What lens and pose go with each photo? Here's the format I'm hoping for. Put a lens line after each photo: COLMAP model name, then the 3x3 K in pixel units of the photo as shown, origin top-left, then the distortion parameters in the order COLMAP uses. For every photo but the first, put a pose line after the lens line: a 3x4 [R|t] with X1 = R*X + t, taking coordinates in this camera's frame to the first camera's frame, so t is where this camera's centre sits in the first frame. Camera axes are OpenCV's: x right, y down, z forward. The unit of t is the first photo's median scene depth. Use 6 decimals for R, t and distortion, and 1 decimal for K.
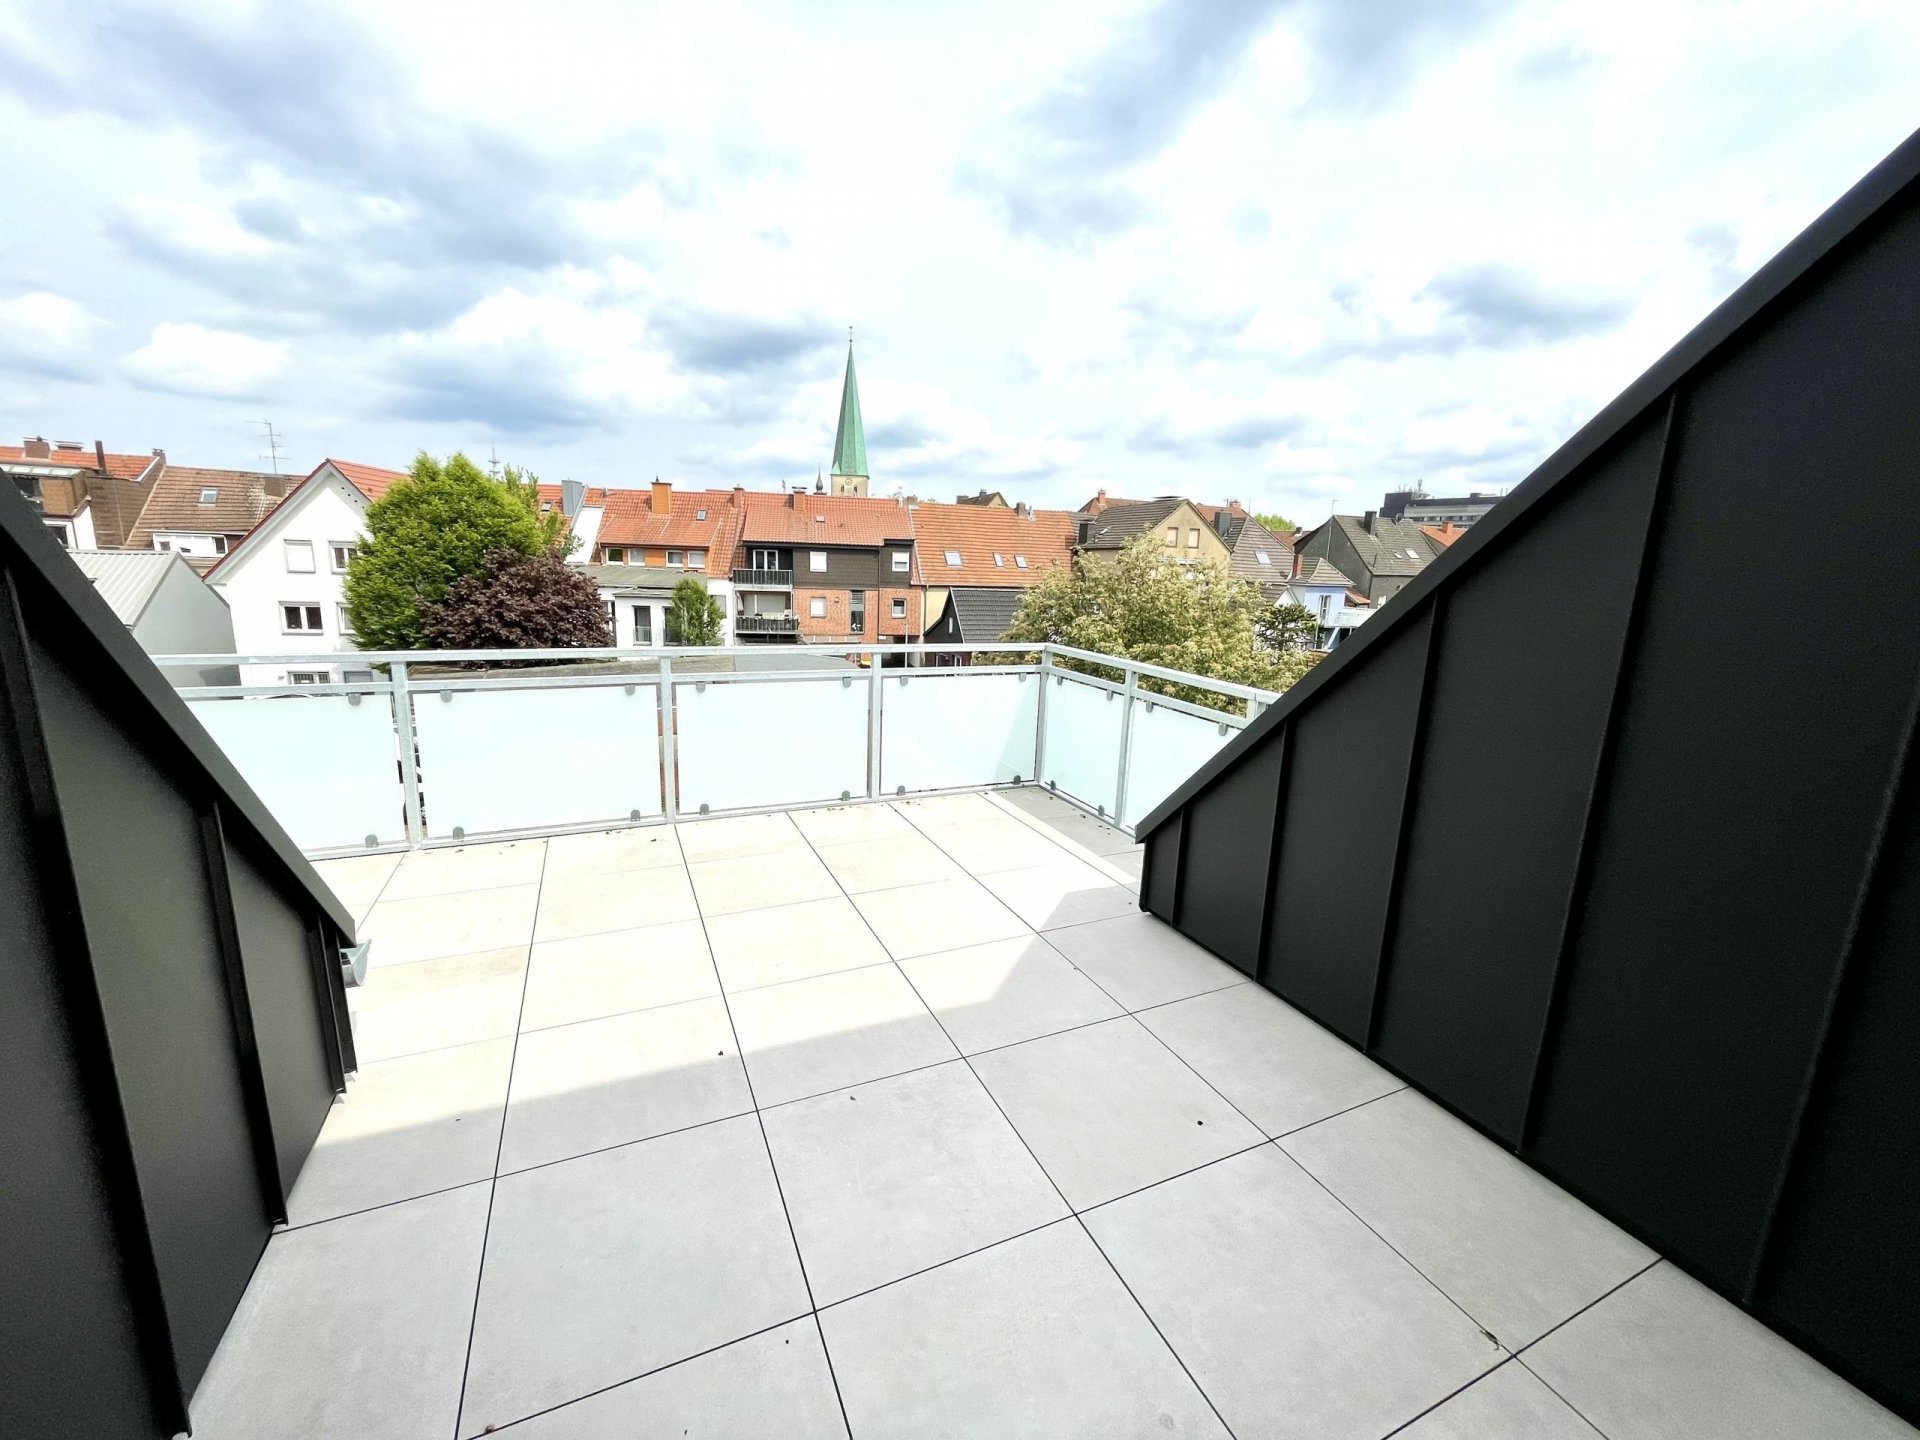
lens RADIAL K [[779.9, 0, 957.7], [0, 779.9, 718.9], [0, 0, 1]] dist [-0.004597, 0.000389]
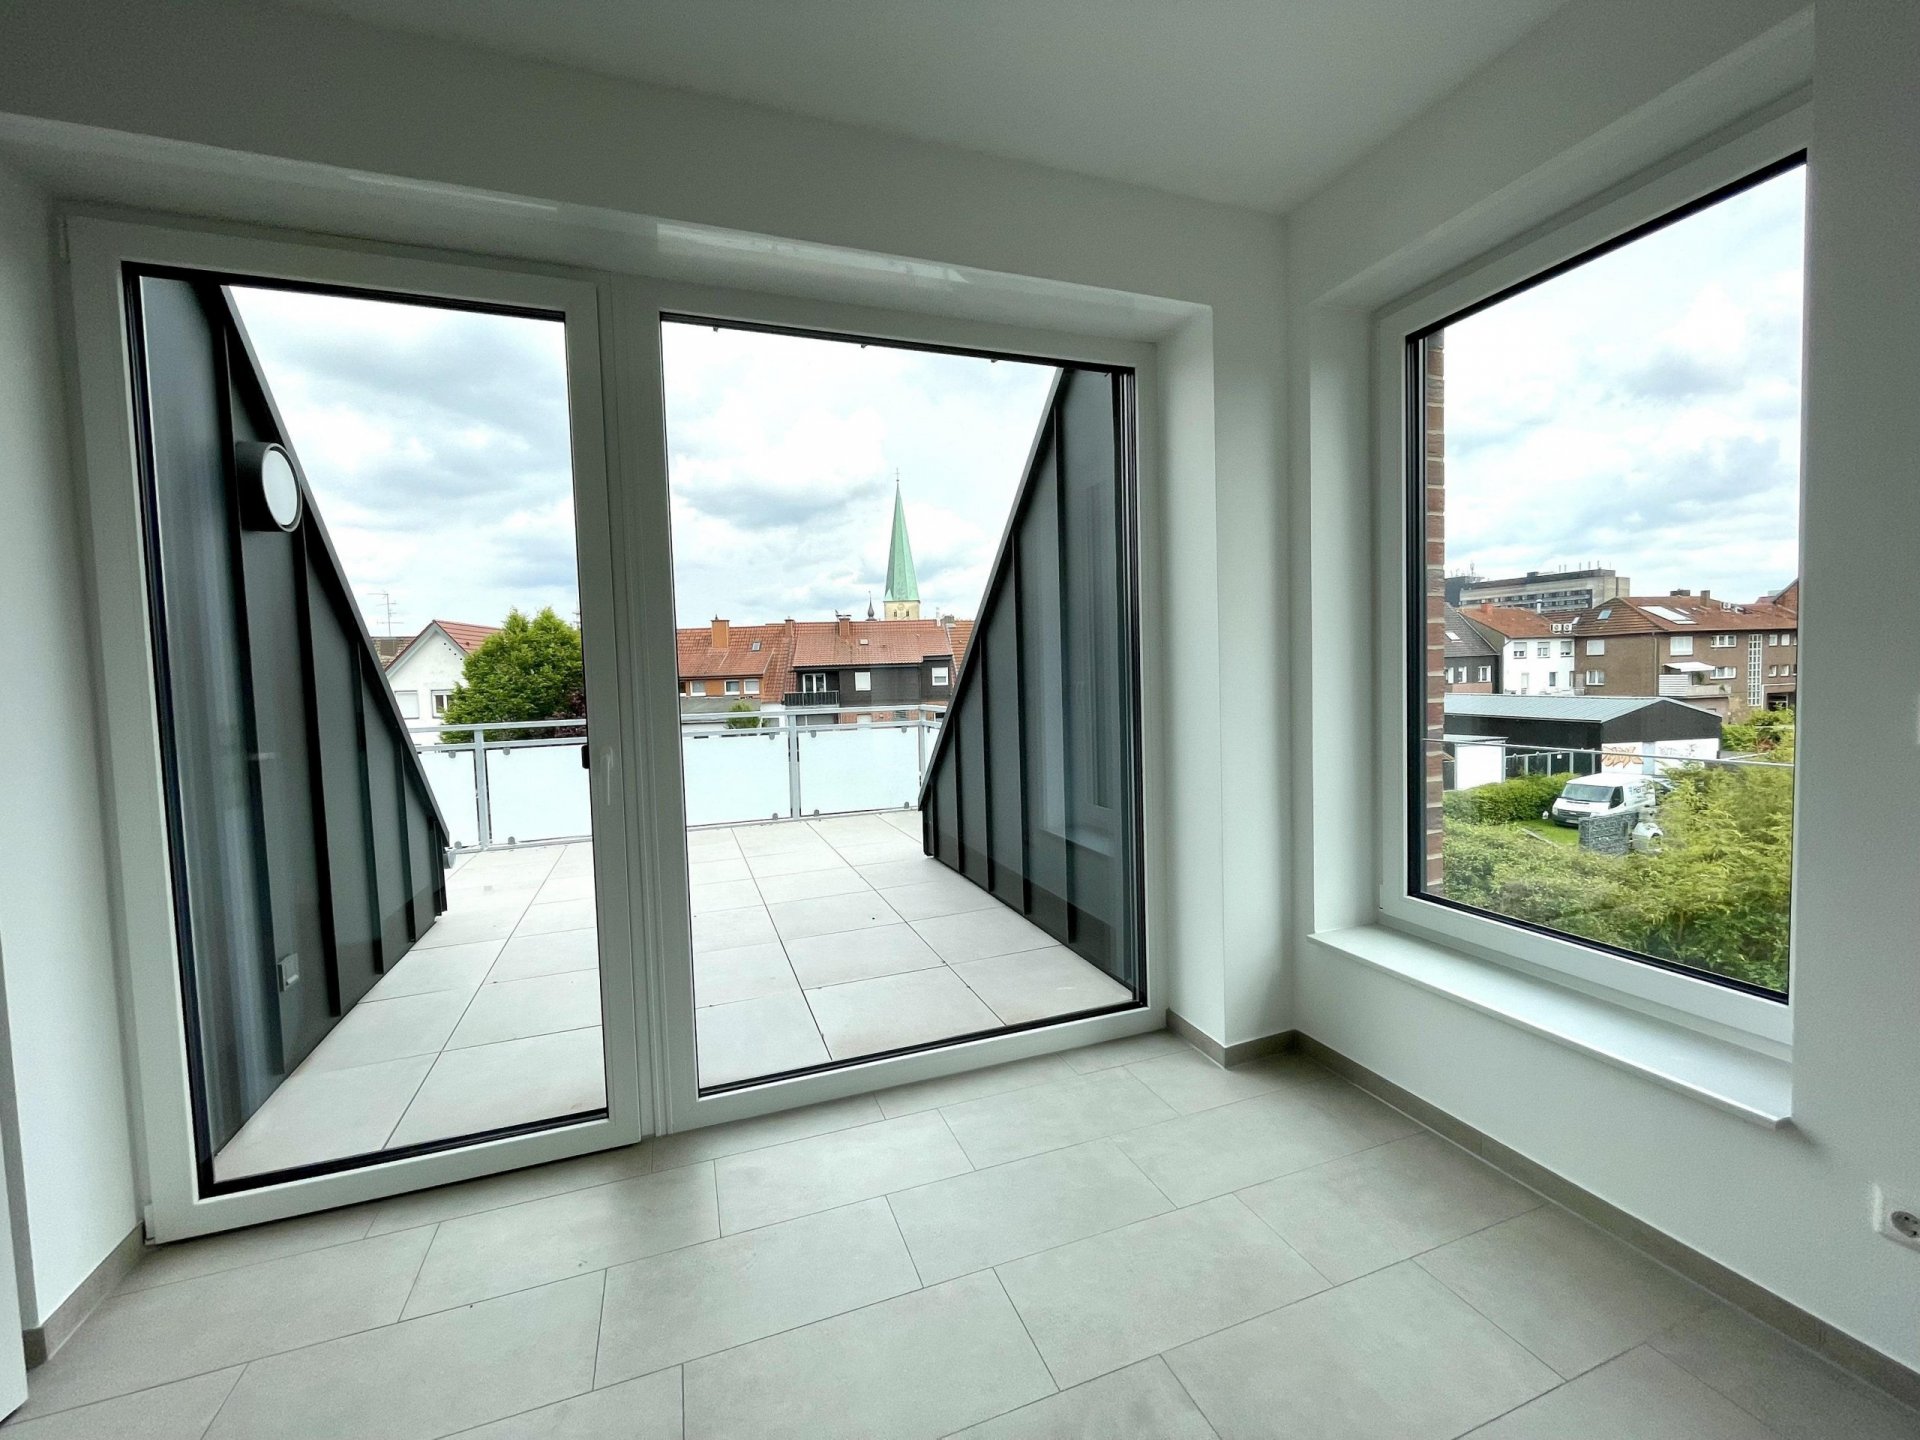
lens RADIAL K [[779.9, 0, 955.8], [0, 779.9, 713.8], [0, 0, 1]] dist [-0.004597, 0.000389]
pose [[0.995196, -0.061581, -0.076106, 0.025723], [0.049309, 0.986880, -0.153740, 0.012532], [0.084575, 0.149249, 0.985176, -0.033833]]
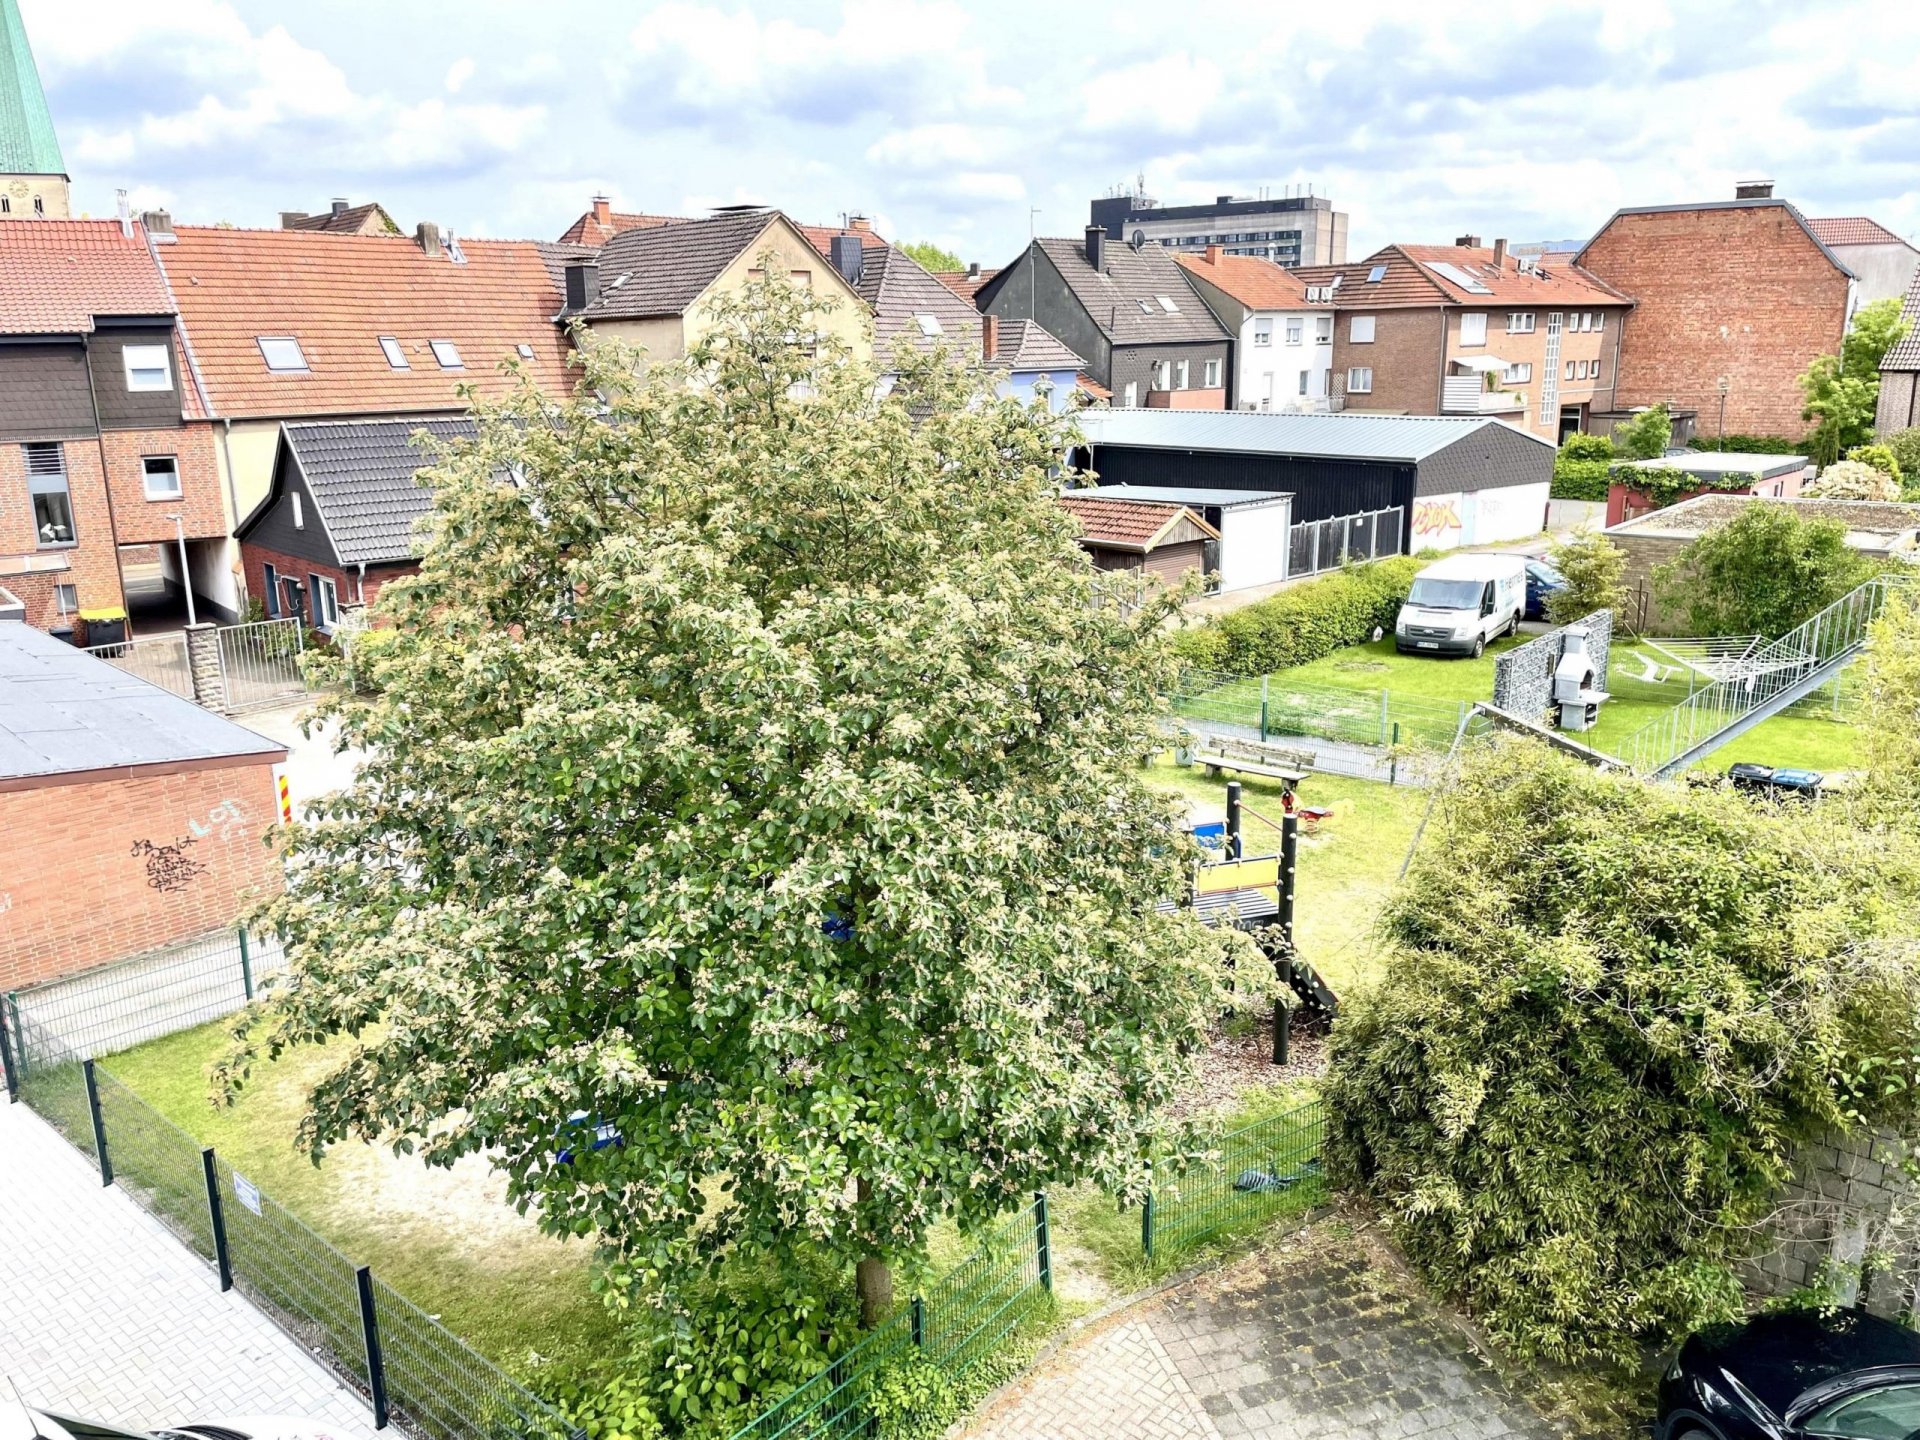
lens RADIAL K [[1450.4, 0, 963.5], [0, 1450.4, 717.0], [0, 0, 1]] dist [0.080552, -0.099092]
pose [[0.918323, -0.144235, 0.368617, 0.011475], [0.124675, 0.989246, 0.076483, -0.018117], [-0.375684, -0.024279, 0.926430, 0.079032]]
